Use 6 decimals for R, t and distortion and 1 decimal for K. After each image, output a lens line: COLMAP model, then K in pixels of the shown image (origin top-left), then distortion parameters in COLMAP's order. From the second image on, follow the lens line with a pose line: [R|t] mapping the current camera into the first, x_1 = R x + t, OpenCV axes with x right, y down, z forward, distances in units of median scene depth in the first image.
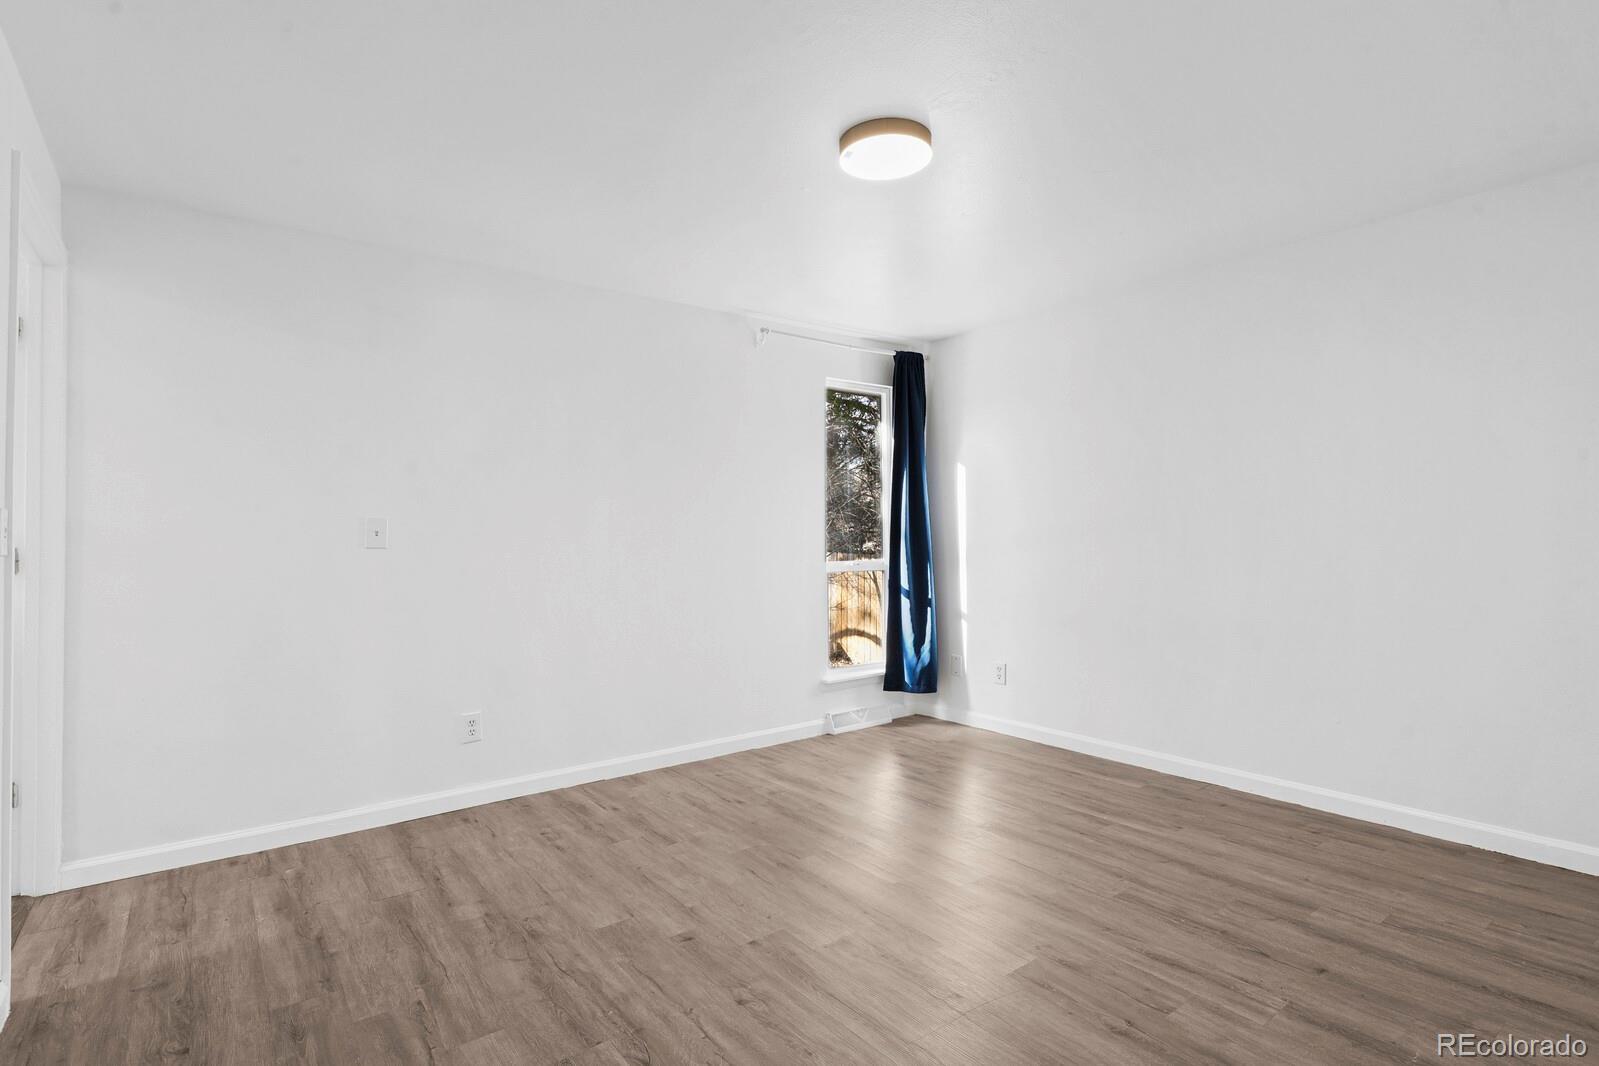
lens RADIAL K [[784.6, 0, 796.1], [0, 784.6, 540.9], [0, 0, 1]] dist [-0.011299, -0.008618]
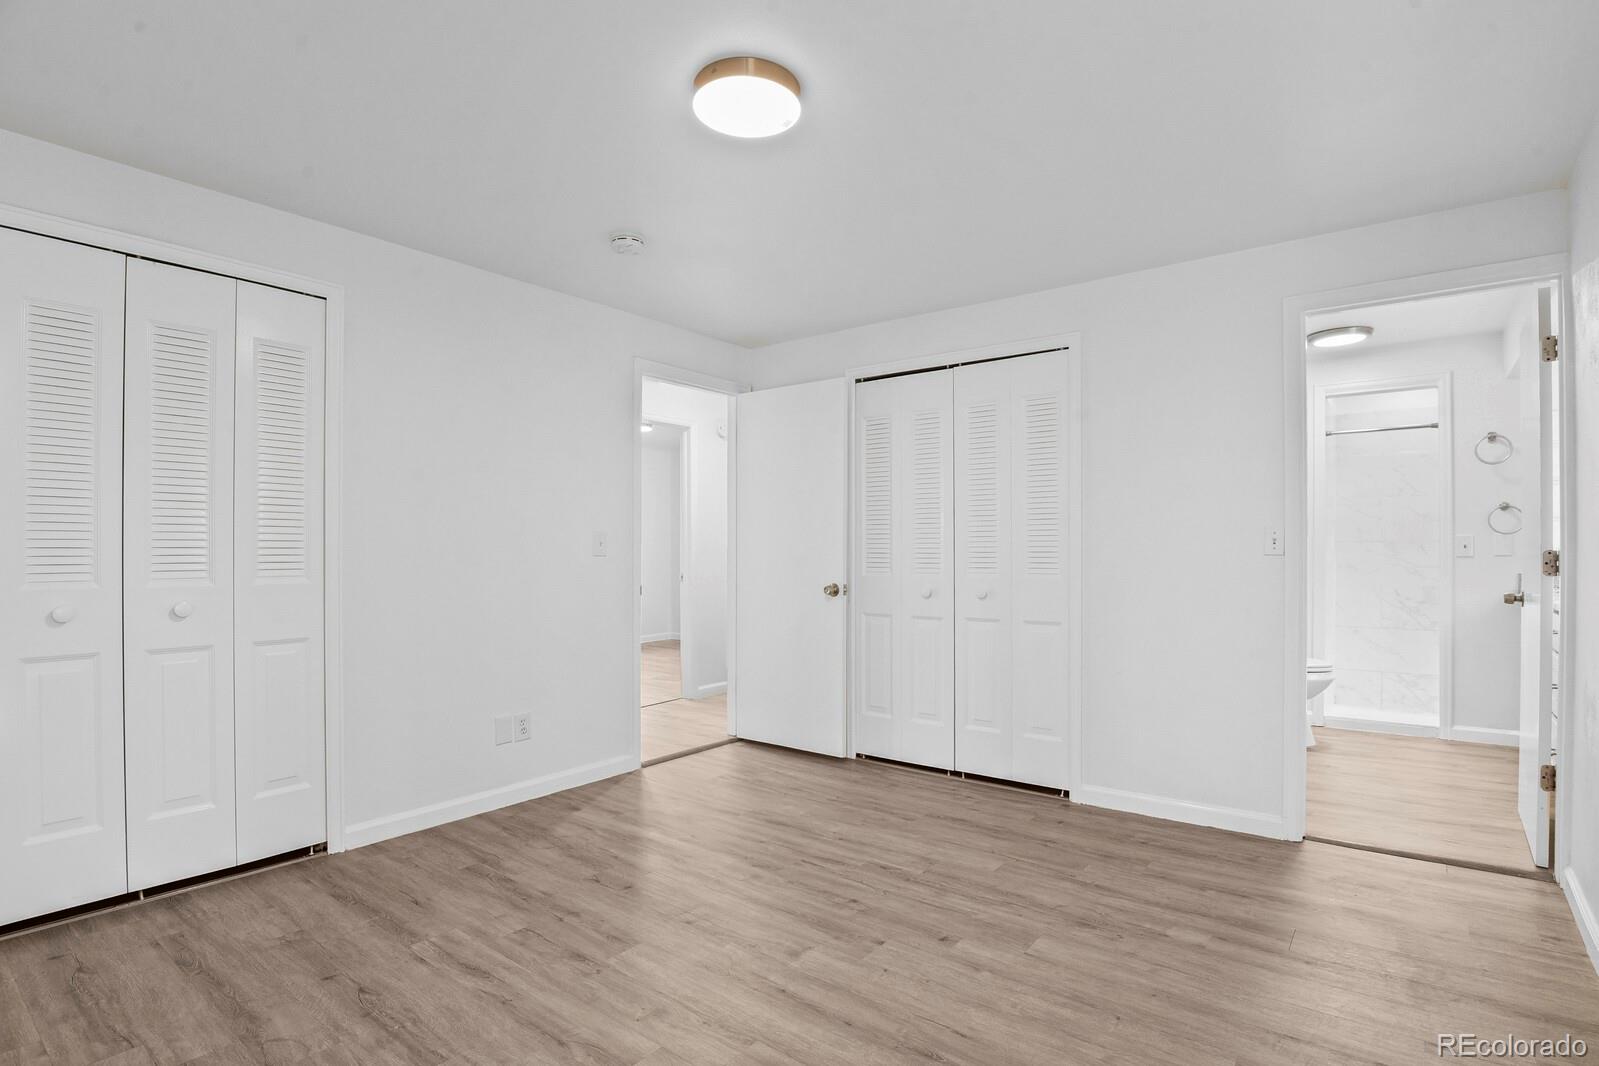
lens RADIAL K [[784.6, 0, 796.1], [0, 784.6, 540.9], [0, 0, 1]] dist [-0.011299, -0.008618]
pose [[-0.968391, 0.010597, -0.249213, 0.310862], [0.012407, 0.999907, -0.005691, -0.008956], [0.249129, -0.008603, -0.968432, 2.028608]]
